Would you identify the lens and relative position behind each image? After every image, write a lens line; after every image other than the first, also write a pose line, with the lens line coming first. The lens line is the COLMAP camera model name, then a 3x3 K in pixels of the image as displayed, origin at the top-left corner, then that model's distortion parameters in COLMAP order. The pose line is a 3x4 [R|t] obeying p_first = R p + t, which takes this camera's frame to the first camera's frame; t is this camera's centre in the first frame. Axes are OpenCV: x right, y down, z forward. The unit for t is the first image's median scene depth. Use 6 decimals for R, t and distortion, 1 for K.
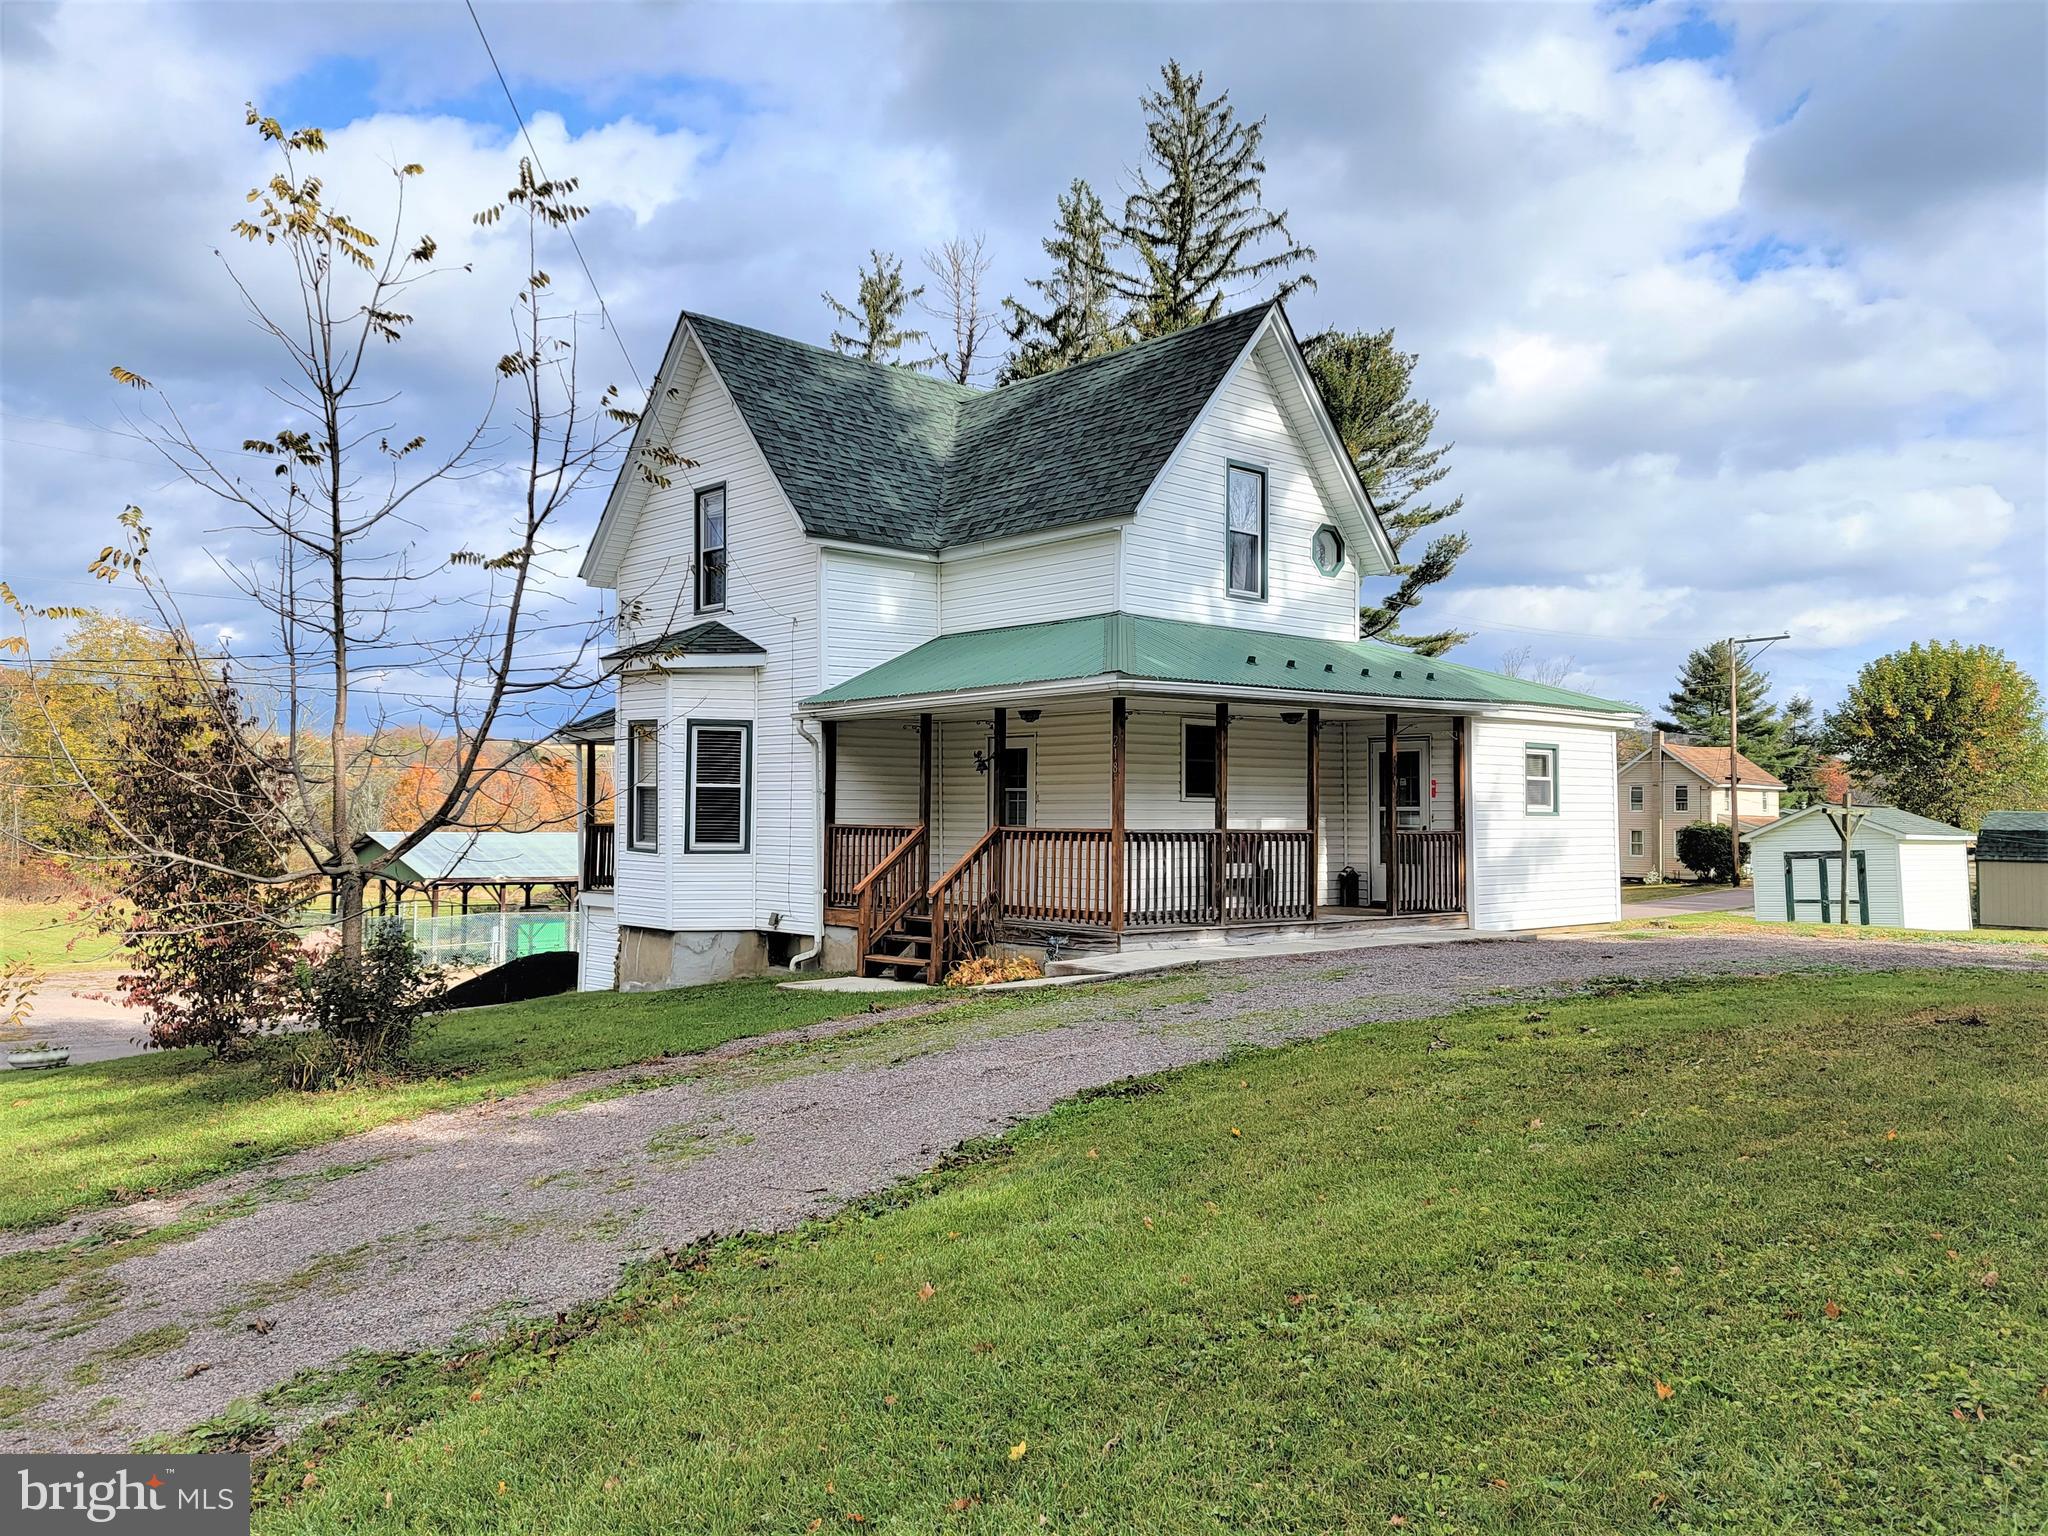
lens RADIAL K [[1594.3, 0, 982.3], [0, 1594.3, 780.3], [0, 0, 1]] dist [0.076822, -0.012518]
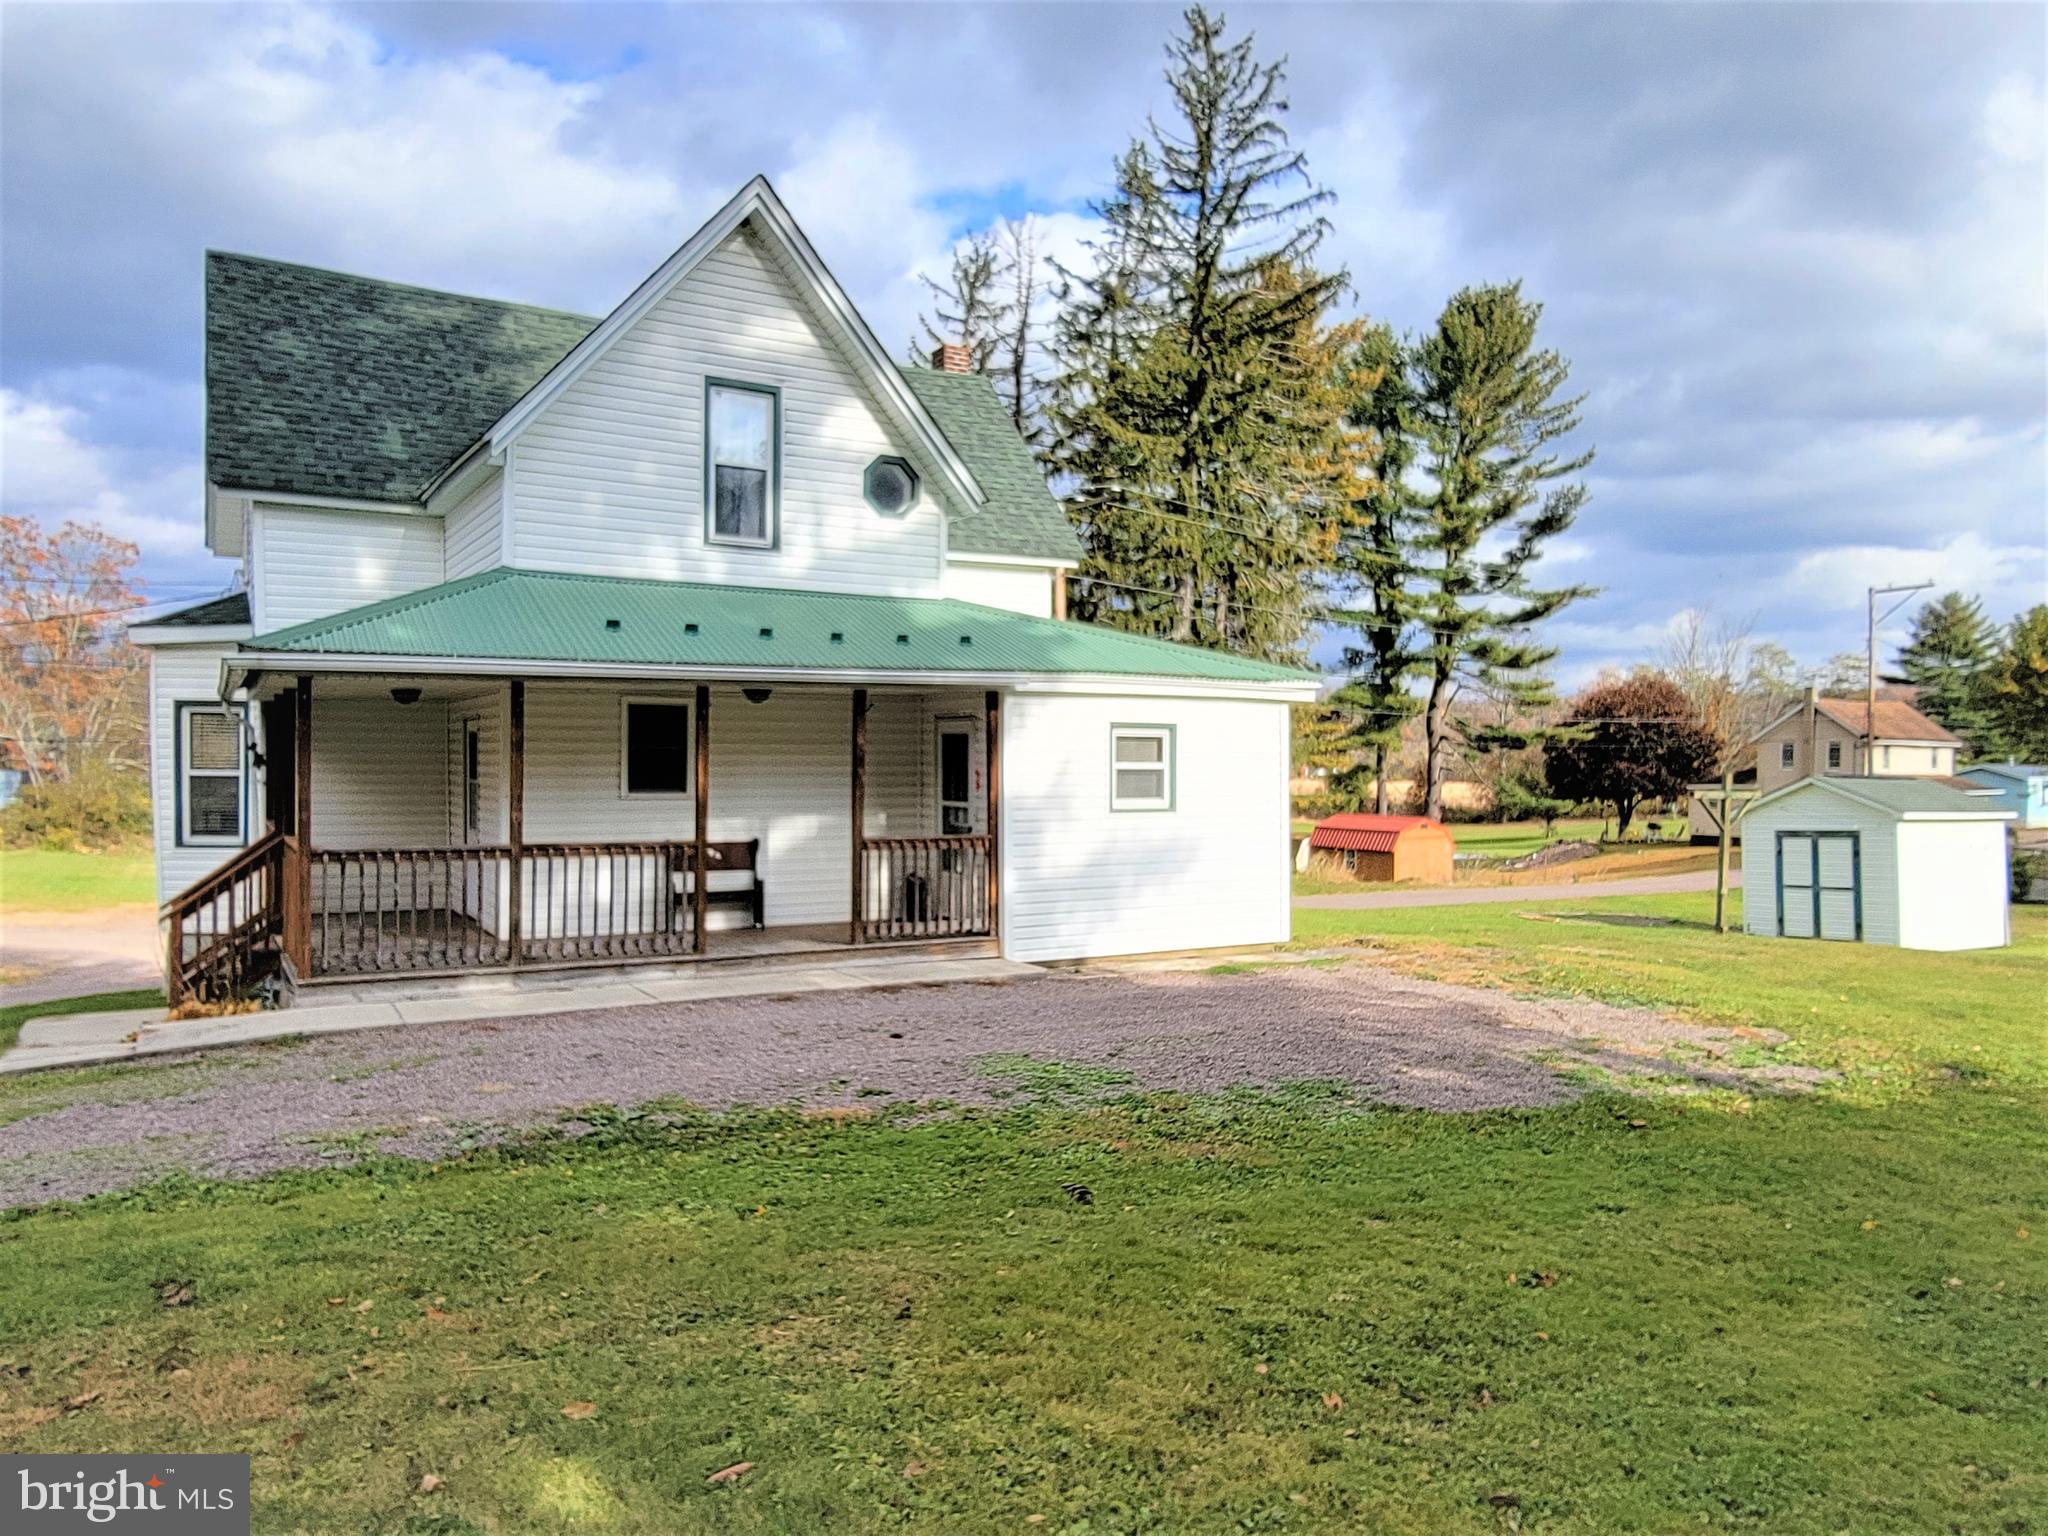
lens RADIAL K [[1403.4, 0, 1029.2], [0, 1403.4, 778.9], [0, 0, 1]] dist [-0.002645, -0.005019]
pose [[0.980969, 0.005051, -0.194101, 0.422292], [0.001863, 0.999371, 0.035421, -0.019521], [0.194158, -0.035109, 0.980342, 0.303395]]
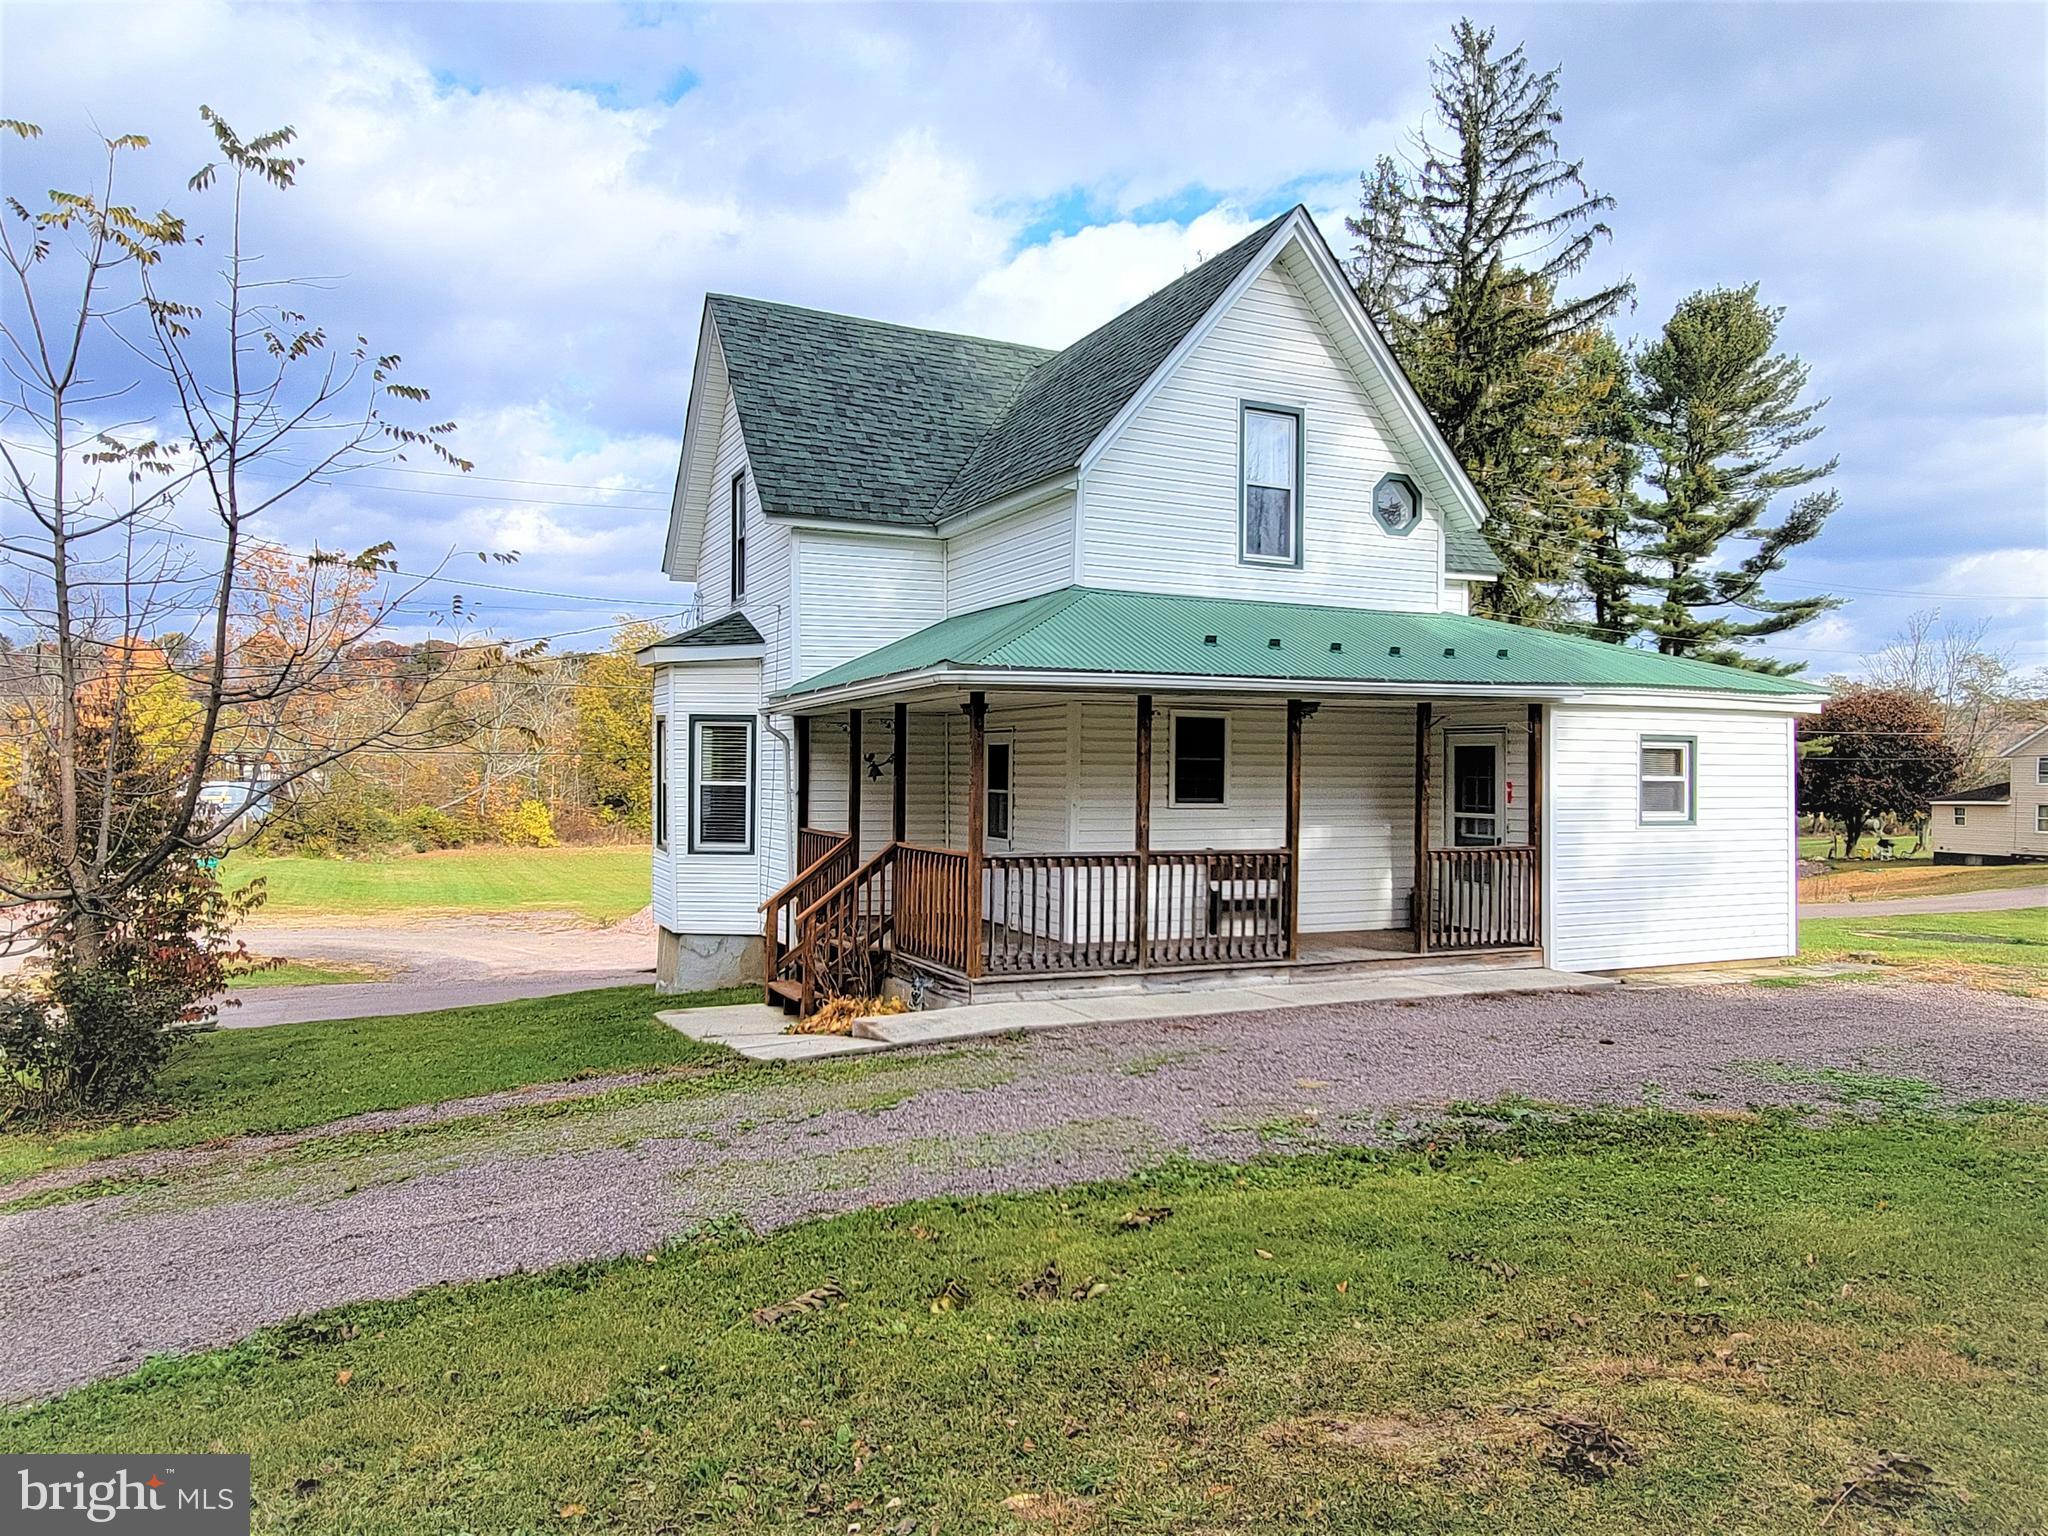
lens RADIAL K [[1389.0, 0, 1013.2], [0, 1389.0, 783.2], [0, 0, 1]] dist [-0.006665, 0.000838]
pose [[0.957429, 0.005783, -0.288610, 0.232535], [0.002487, 0.999597, 0.028281, -0.019080], [0.288657, -0.027795, 0.957029, 0.244313]]
